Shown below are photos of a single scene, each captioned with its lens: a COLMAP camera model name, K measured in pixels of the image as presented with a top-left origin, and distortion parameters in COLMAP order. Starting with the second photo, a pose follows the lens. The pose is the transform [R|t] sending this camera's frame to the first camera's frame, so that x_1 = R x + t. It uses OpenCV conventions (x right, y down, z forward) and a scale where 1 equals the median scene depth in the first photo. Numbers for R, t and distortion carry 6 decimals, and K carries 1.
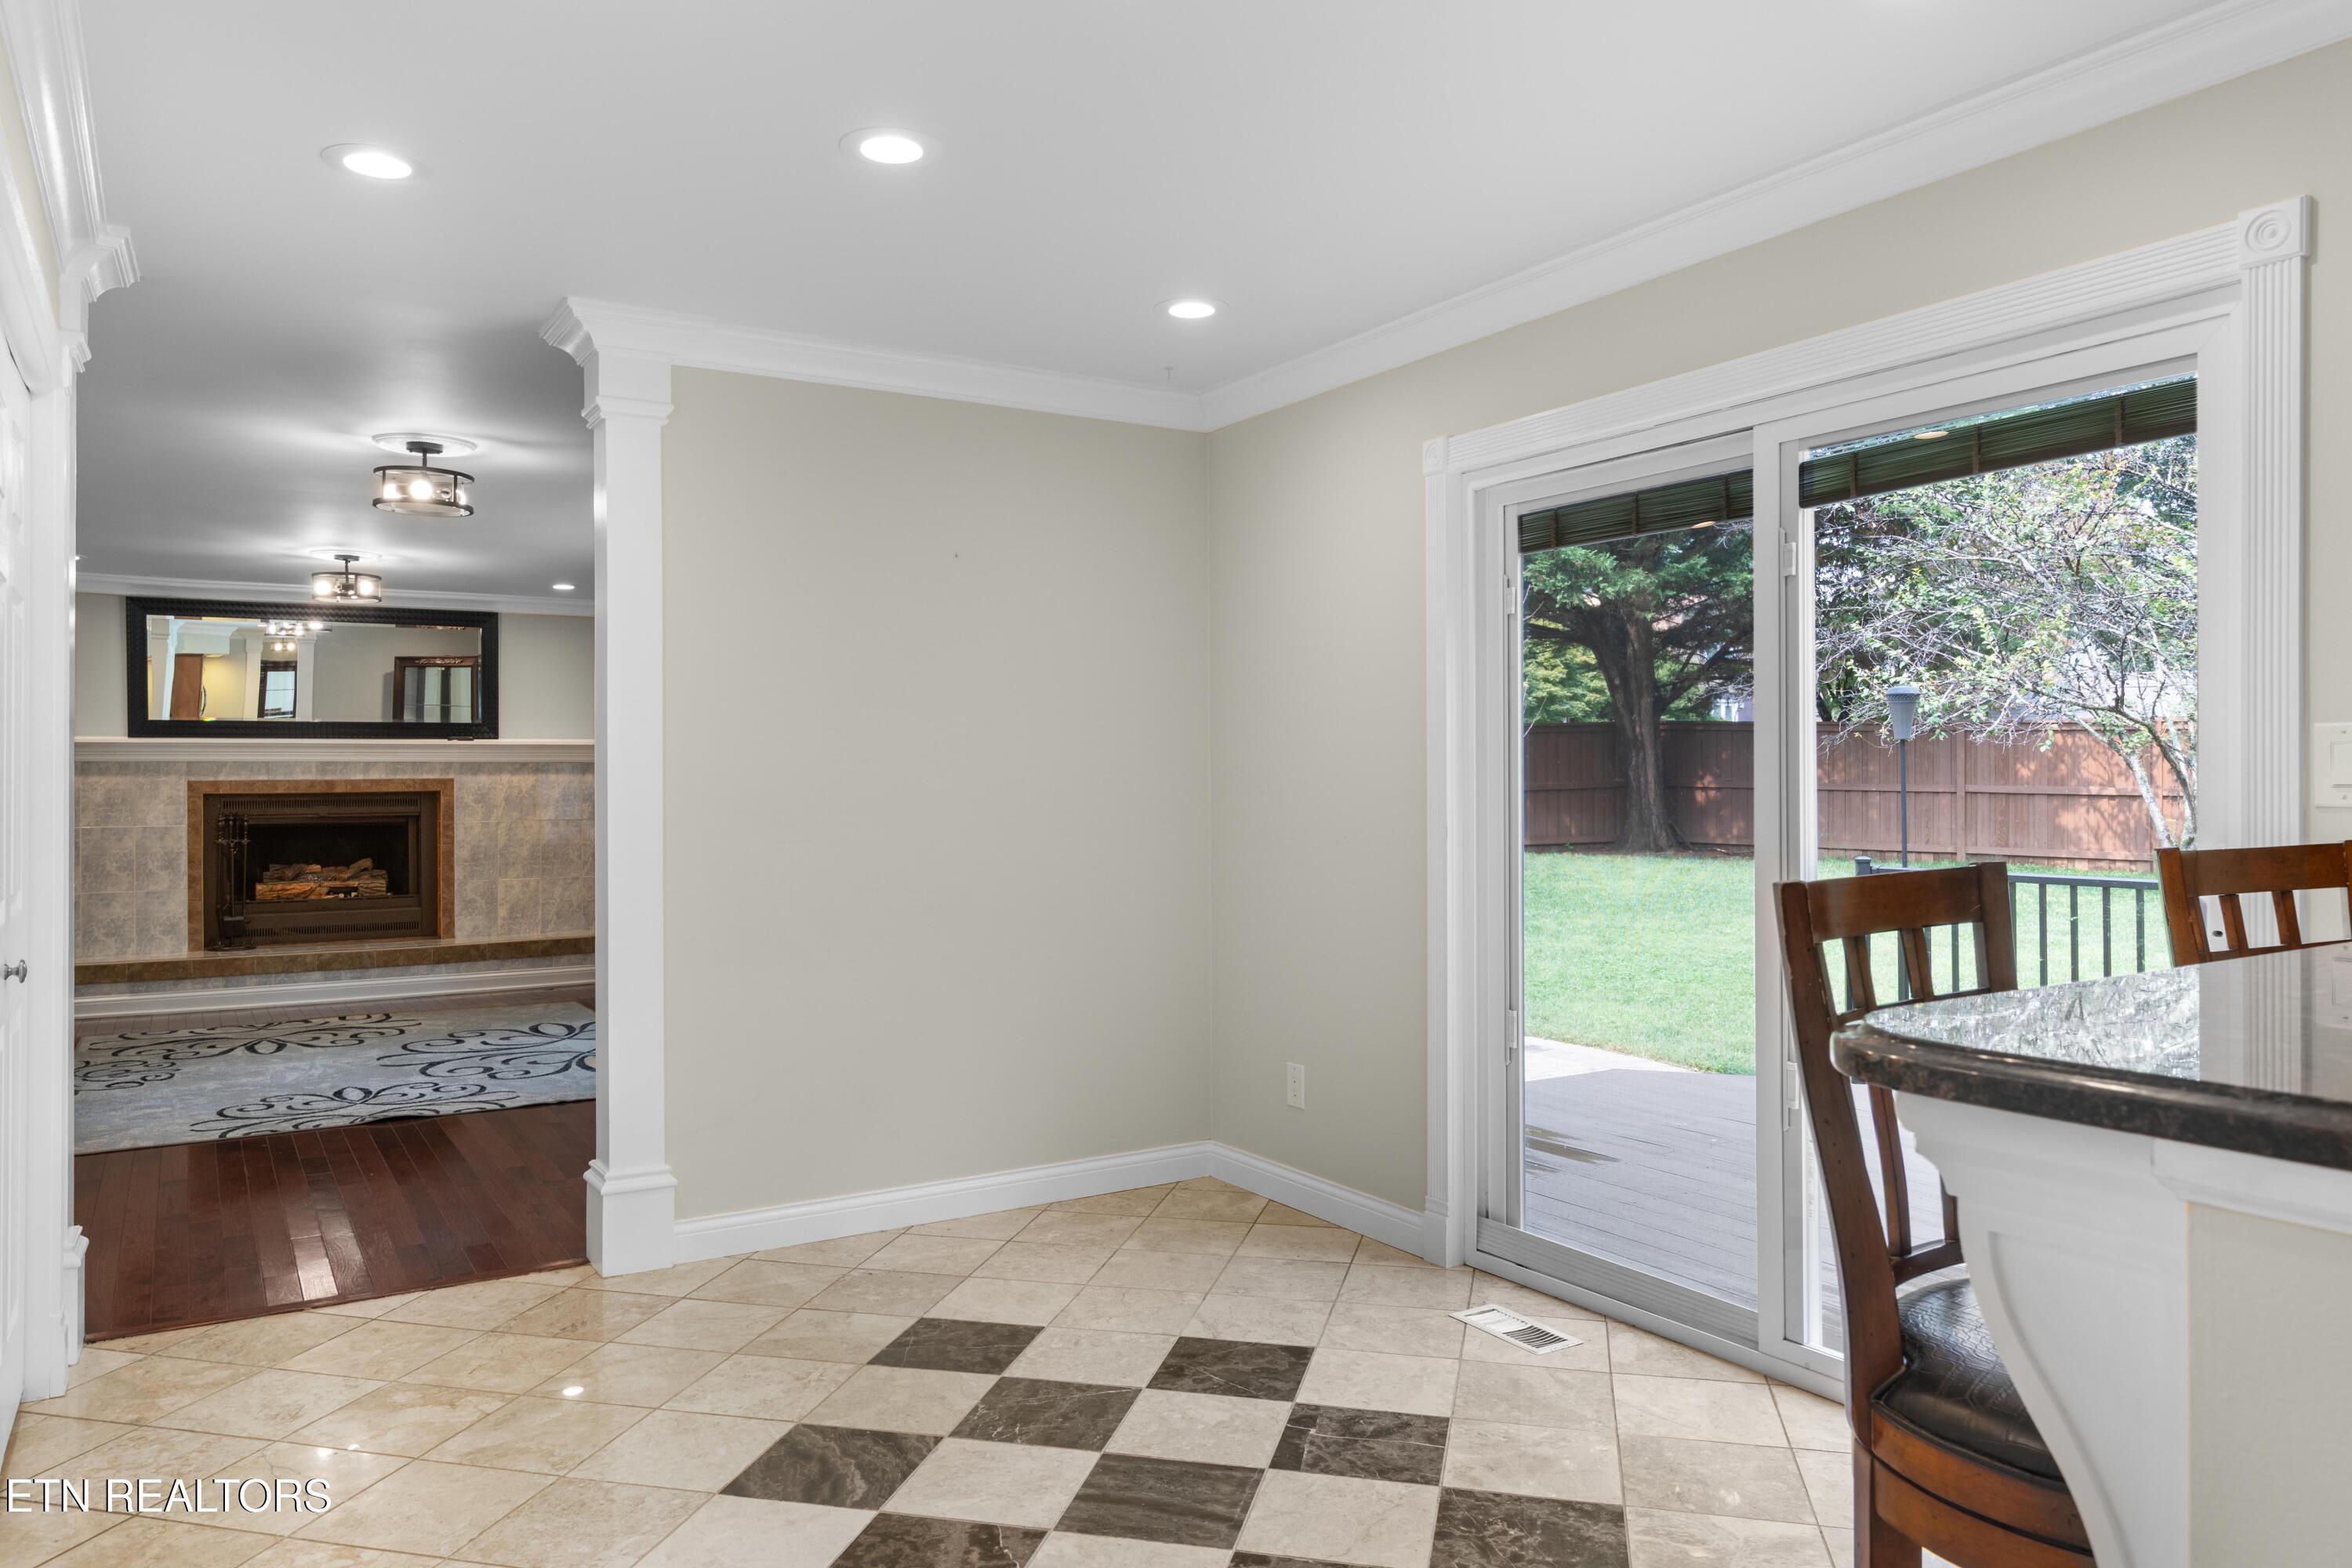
lens RADIAL K [[1579.4, 0, 1176.0], [0, 1579.4, 784.0], [0, 0, 1]] dist [0.003866, -0.000700]
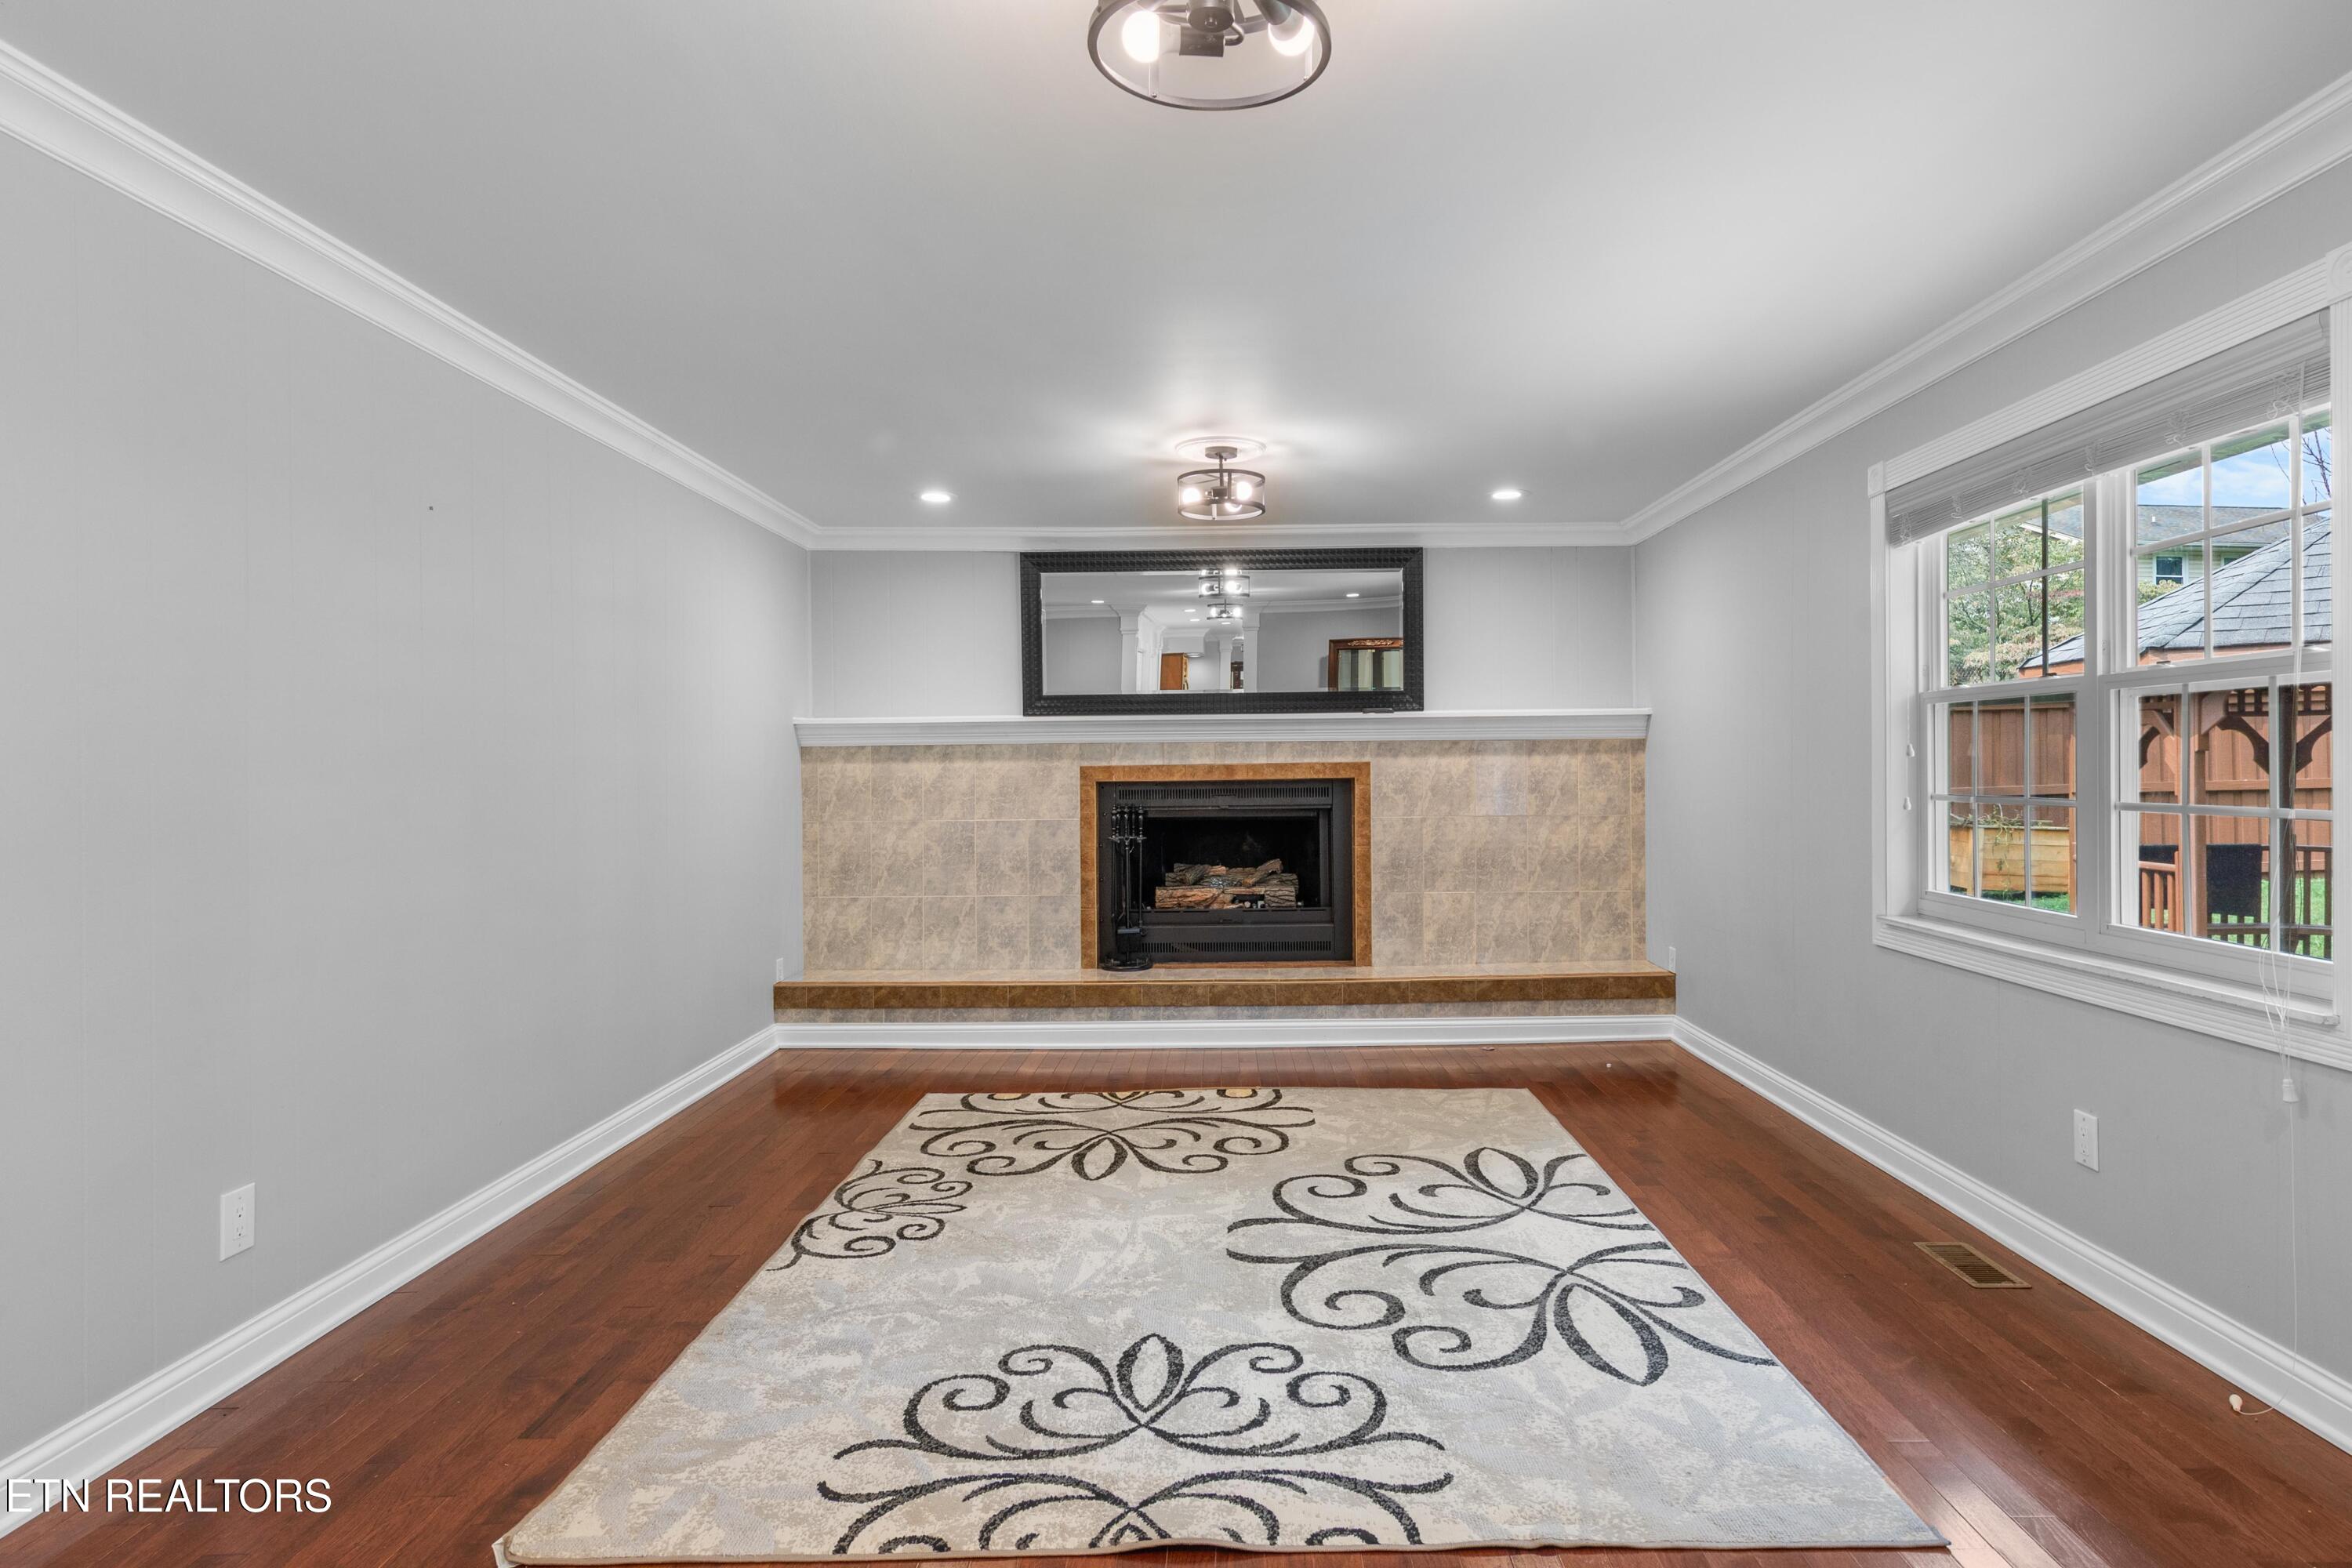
lens RADIAL K [[1338.8, 0, 1188.8], [0, 1338.8, 769.0], [0, 0, 1]] dist [0.001411, 0.000331]
pose [[0.833740, -0.002525, -0.552151, -0.171923], [0.003166, 0.999995, 0.000207, -0.000422], [0.552148, -0.001921, 0.833744, 0.412459]]
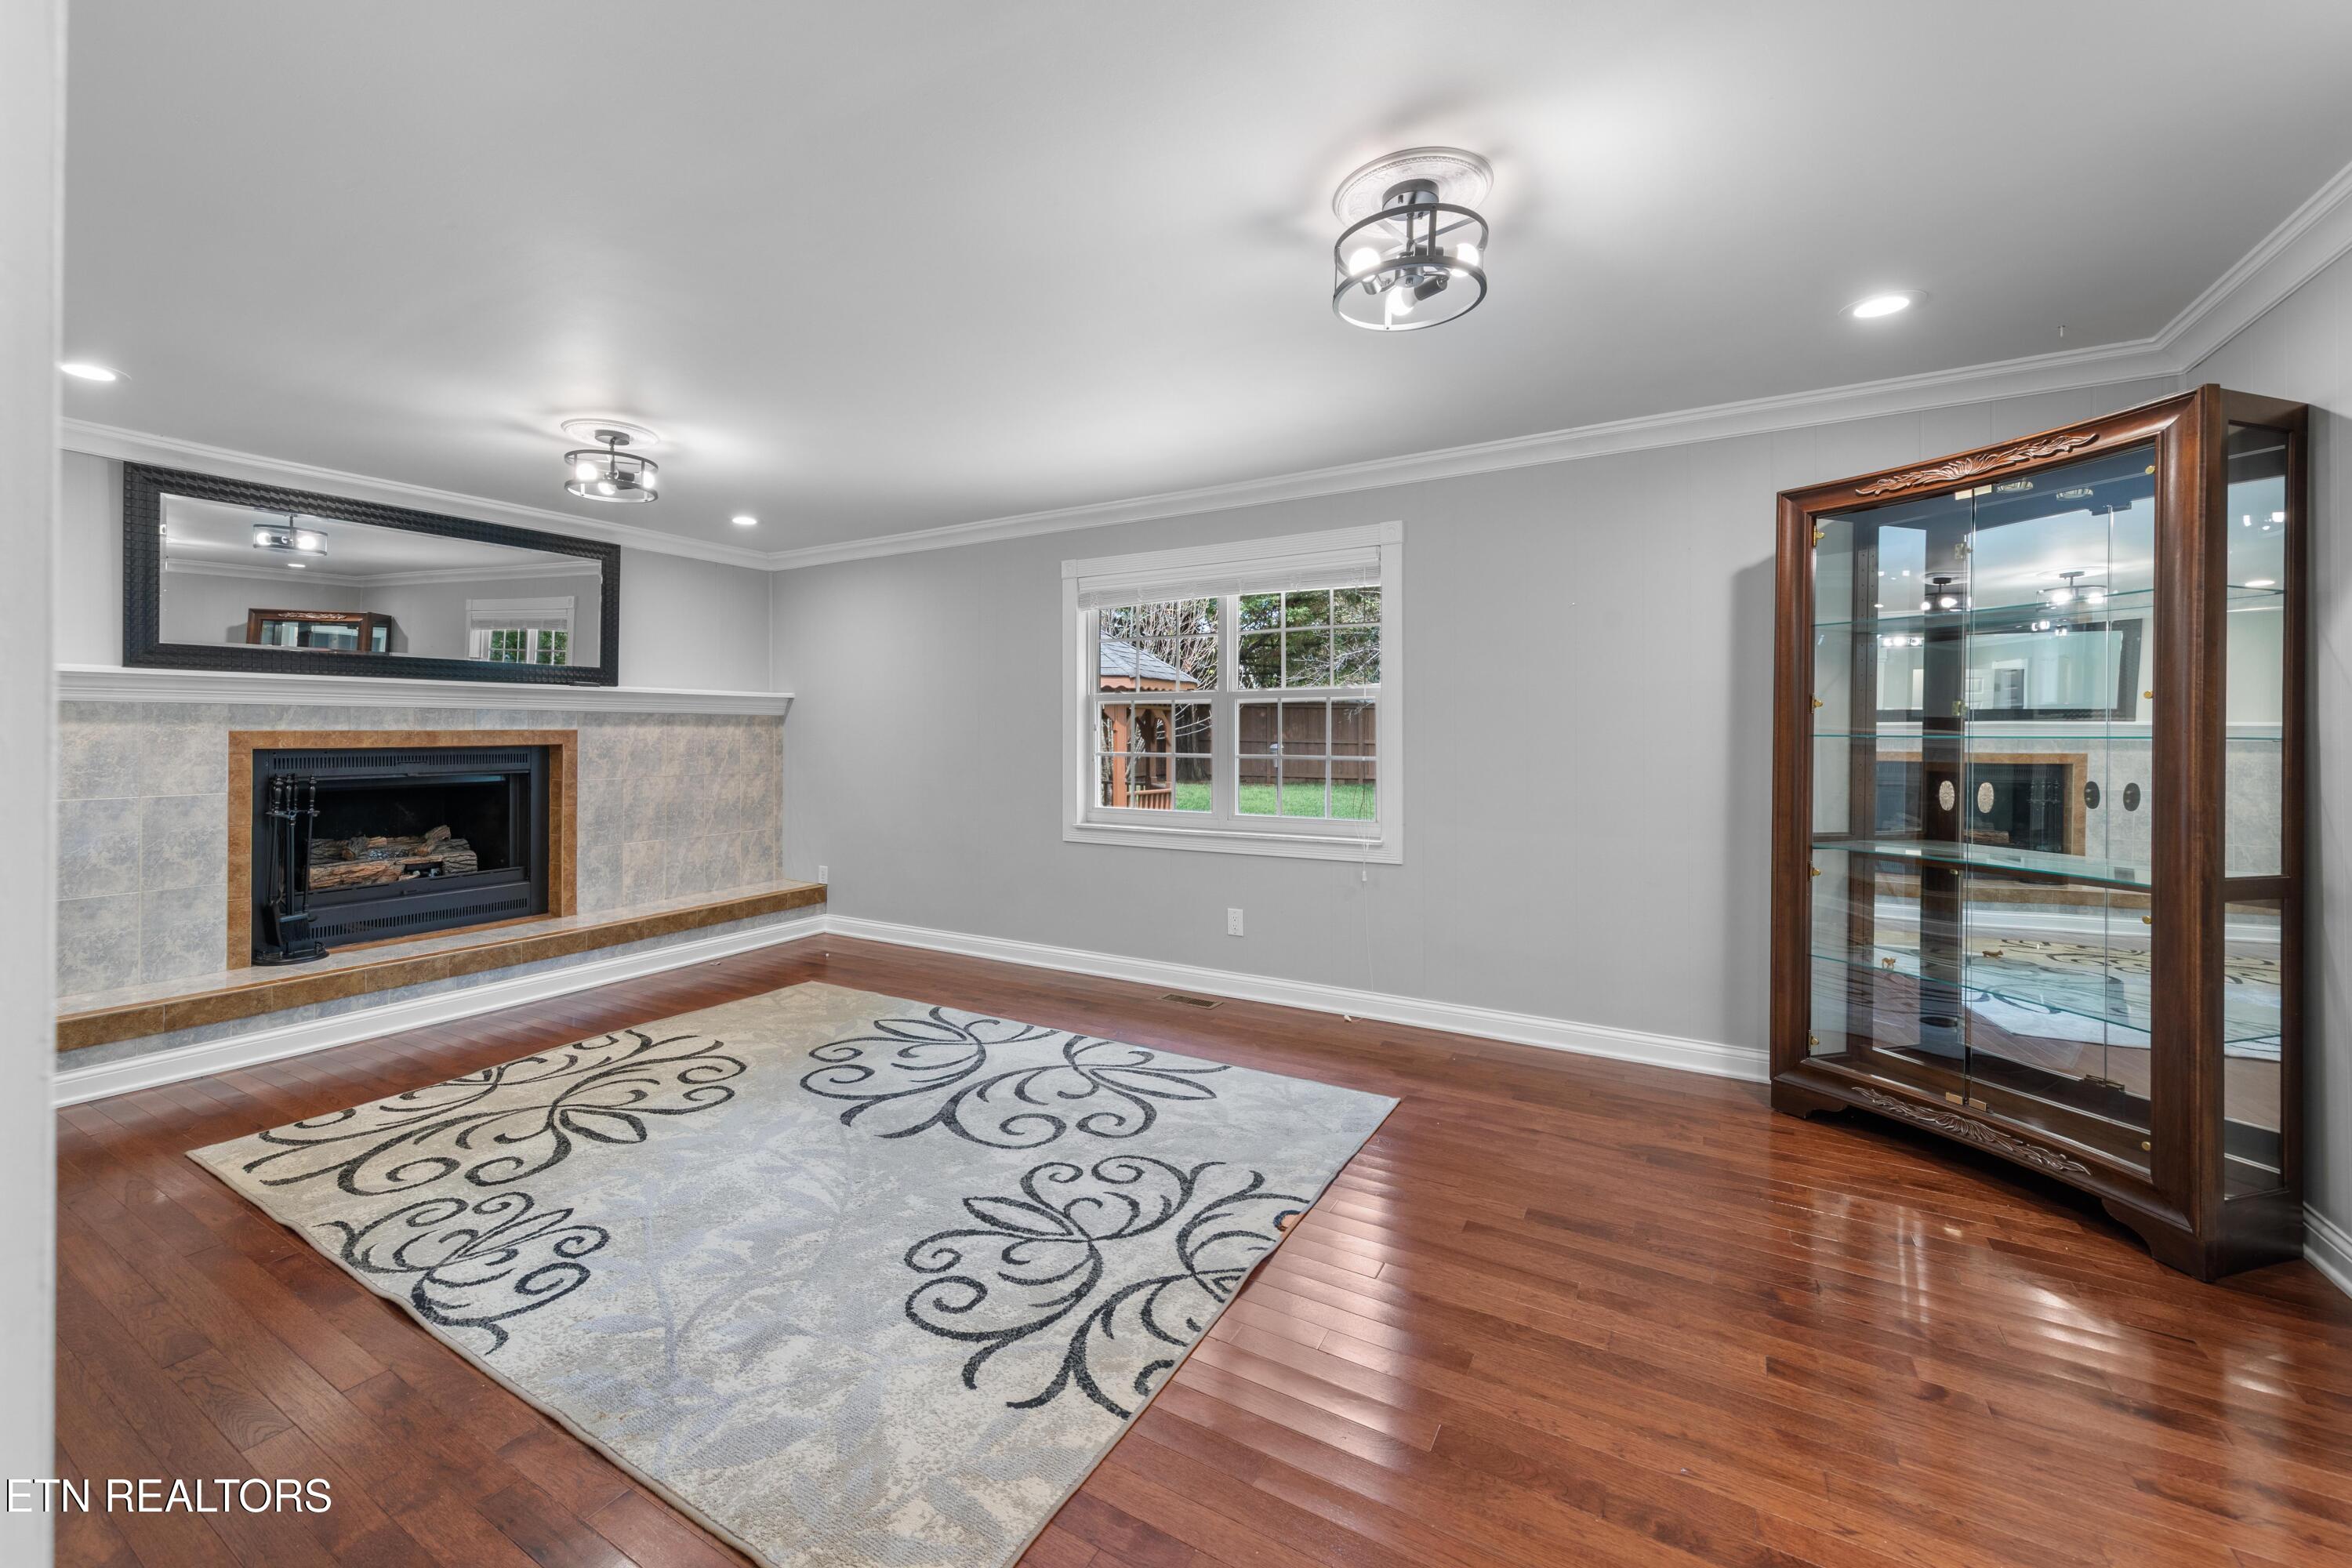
lens RADIAL K [[954.9, 0, 1176.4], [0, 954.9, 728.4], [0, 0, 1]] dist [0.002280, 0.000215]
pose [[0.894988, 0.006599, 0.446042, -0.411039], [-0.001803, 0.999936, -0.011177, 0.000810], [-0.446087, 0.009199, 0.894942, 0.398073]]
